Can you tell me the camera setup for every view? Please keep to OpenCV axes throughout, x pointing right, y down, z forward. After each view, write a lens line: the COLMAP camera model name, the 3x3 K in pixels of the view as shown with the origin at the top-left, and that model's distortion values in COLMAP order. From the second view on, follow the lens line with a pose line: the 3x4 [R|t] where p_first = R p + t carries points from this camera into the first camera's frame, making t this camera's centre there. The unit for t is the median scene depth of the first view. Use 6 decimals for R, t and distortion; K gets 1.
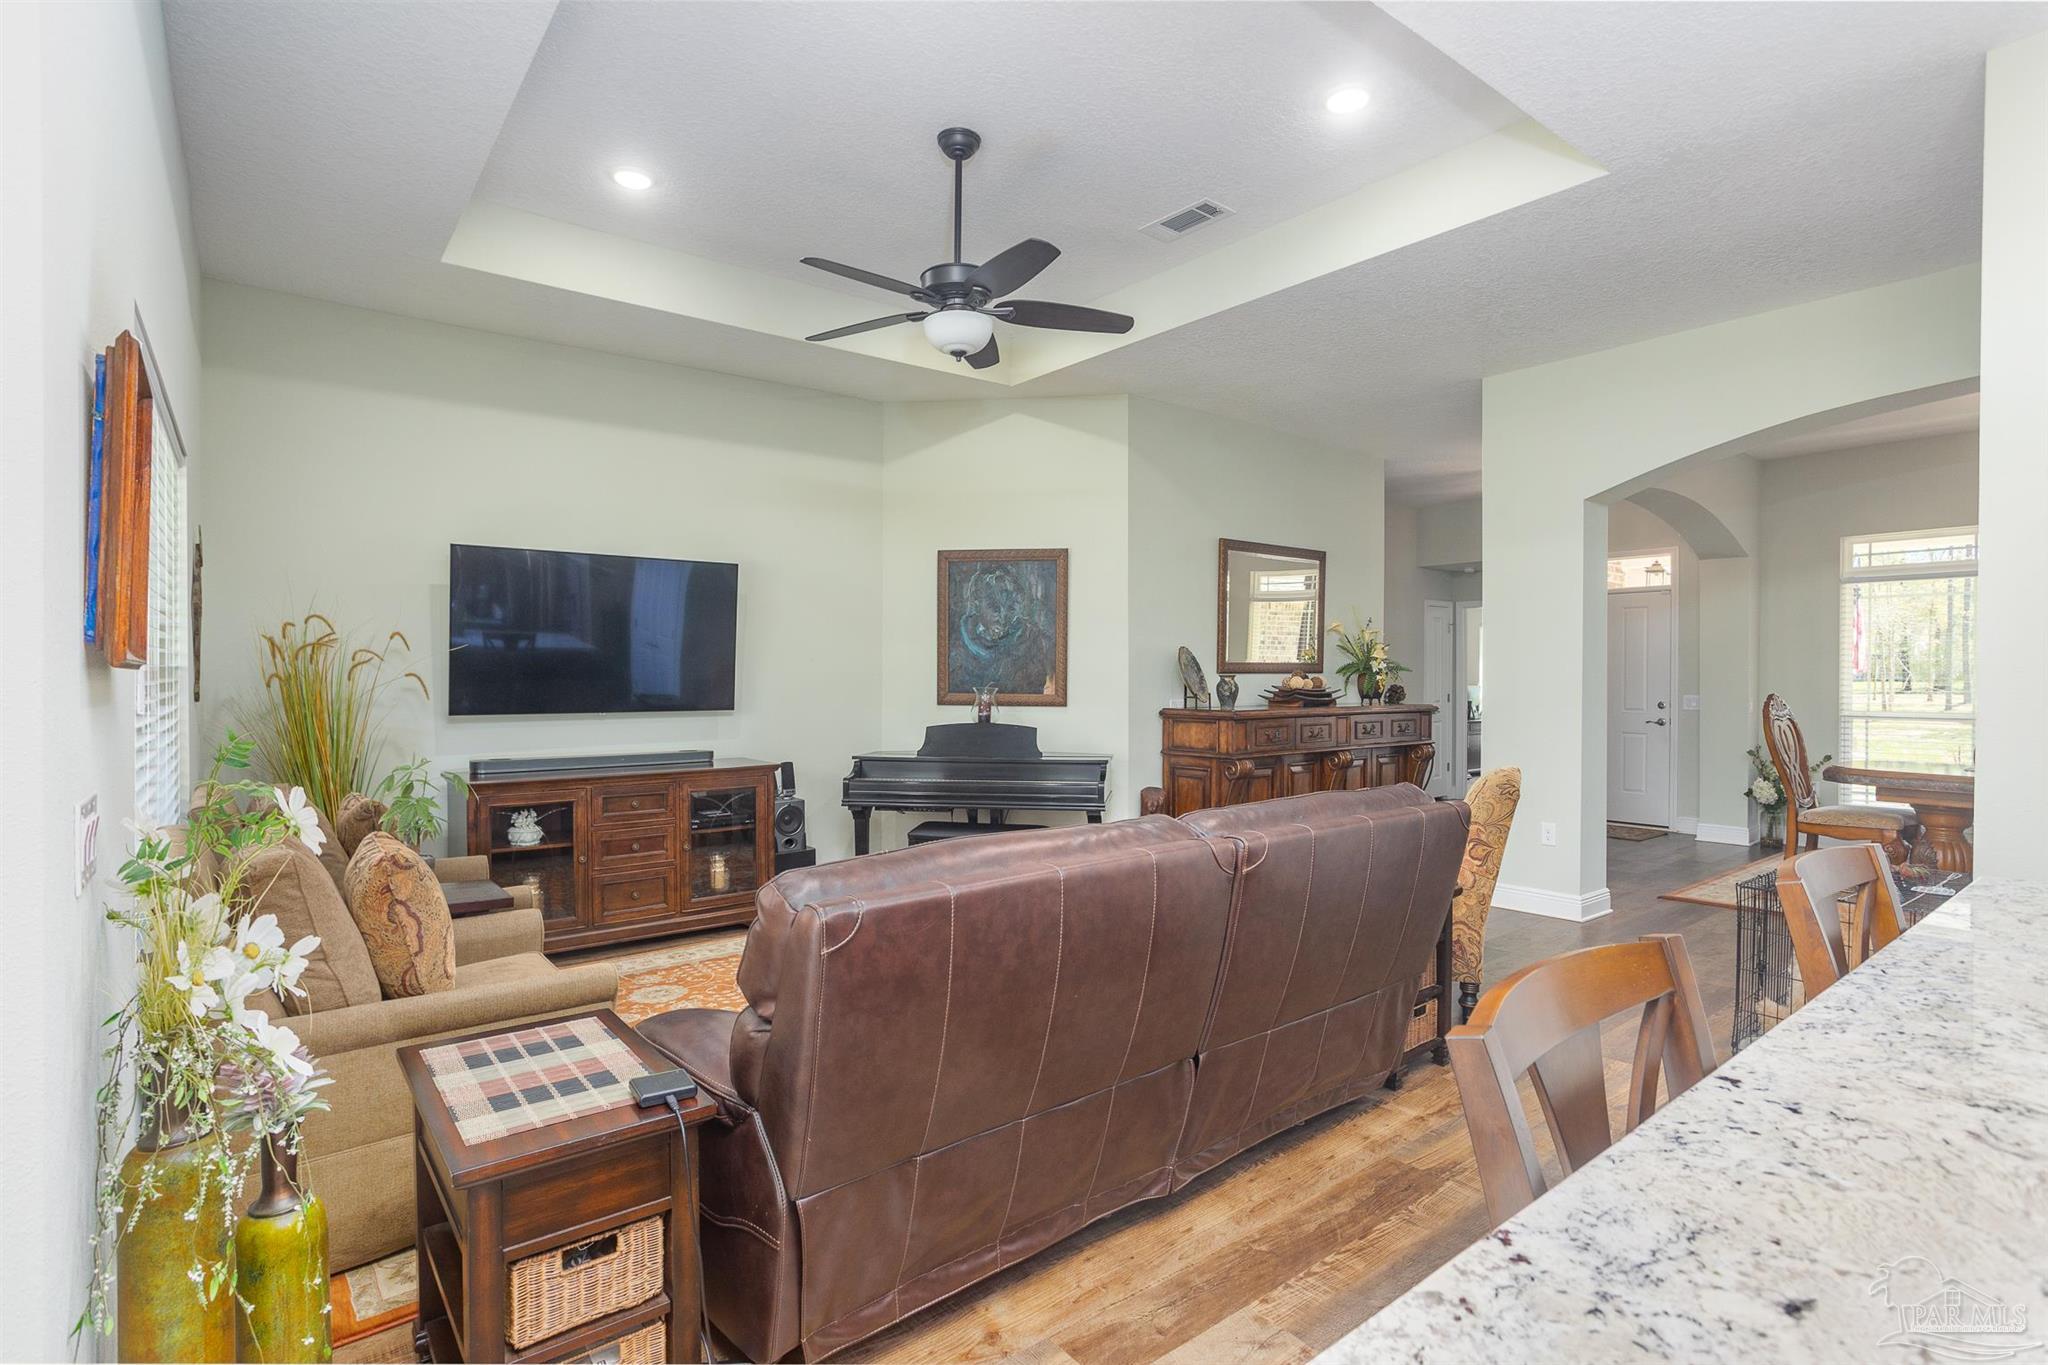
lens RADIAL K [[980.5, 0, 1030.9], [0, 980.5, 688.1], [0, 0, 1]] dist [-0.038470, 0.025787]
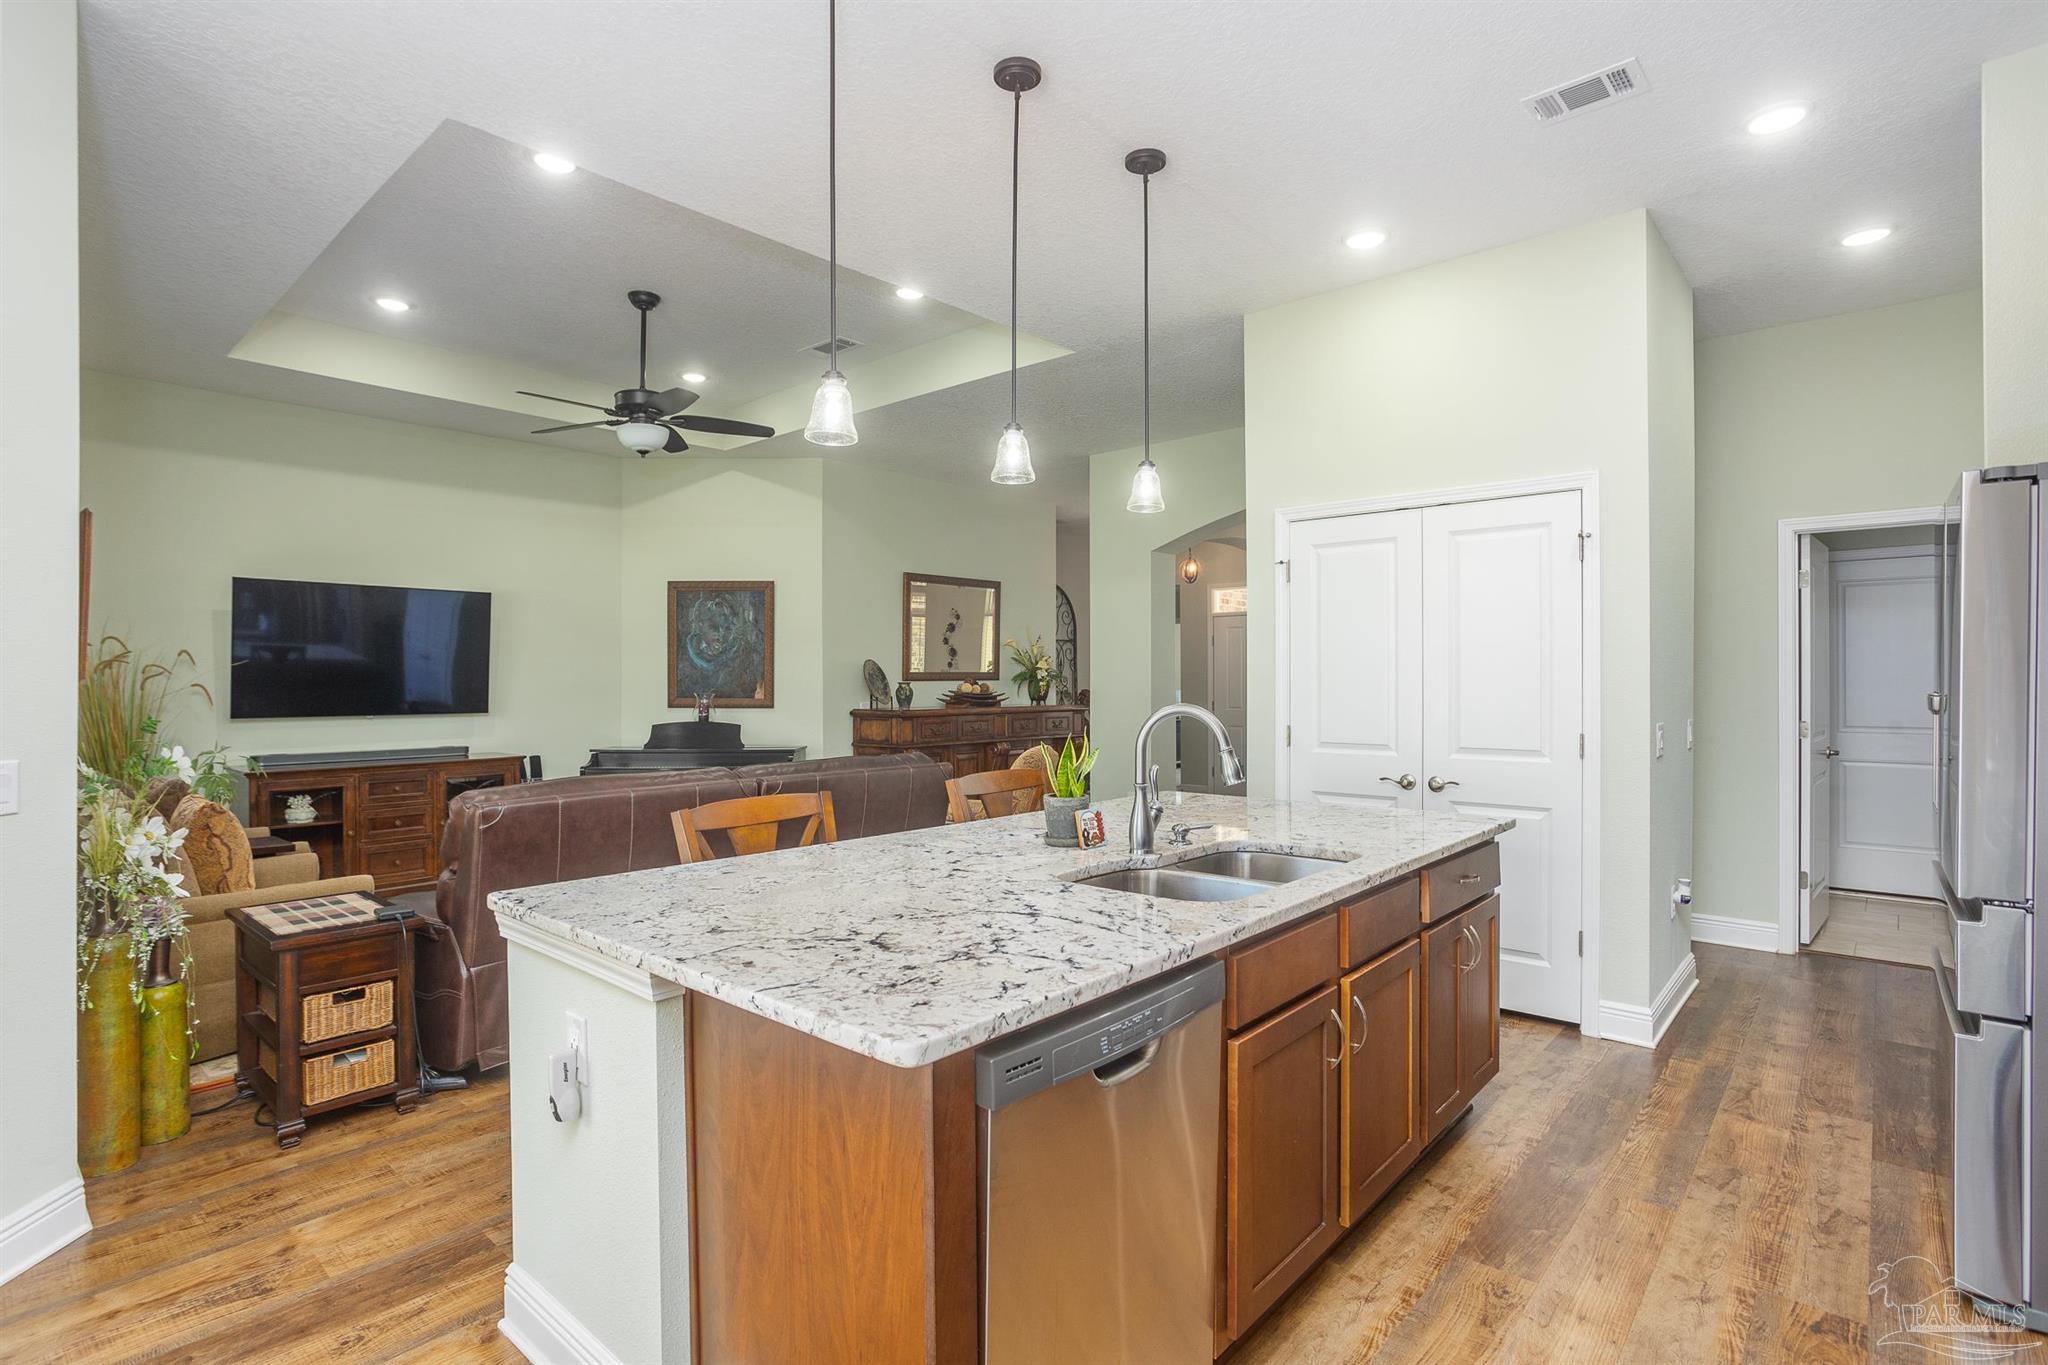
lens RADIAL K [[1014.8, 0, 1024.0], [0, 1014.8, 682.5], [0, 0, 1]] dist [-0.038278, 0.029703]
pose [[0.988034, -0.004262, 0.154178, 0.167612], [0.006115, 0.999915, -0.011547, 0.003304], [-0.154116, 0.012351, 0.987976, -0.350539]]
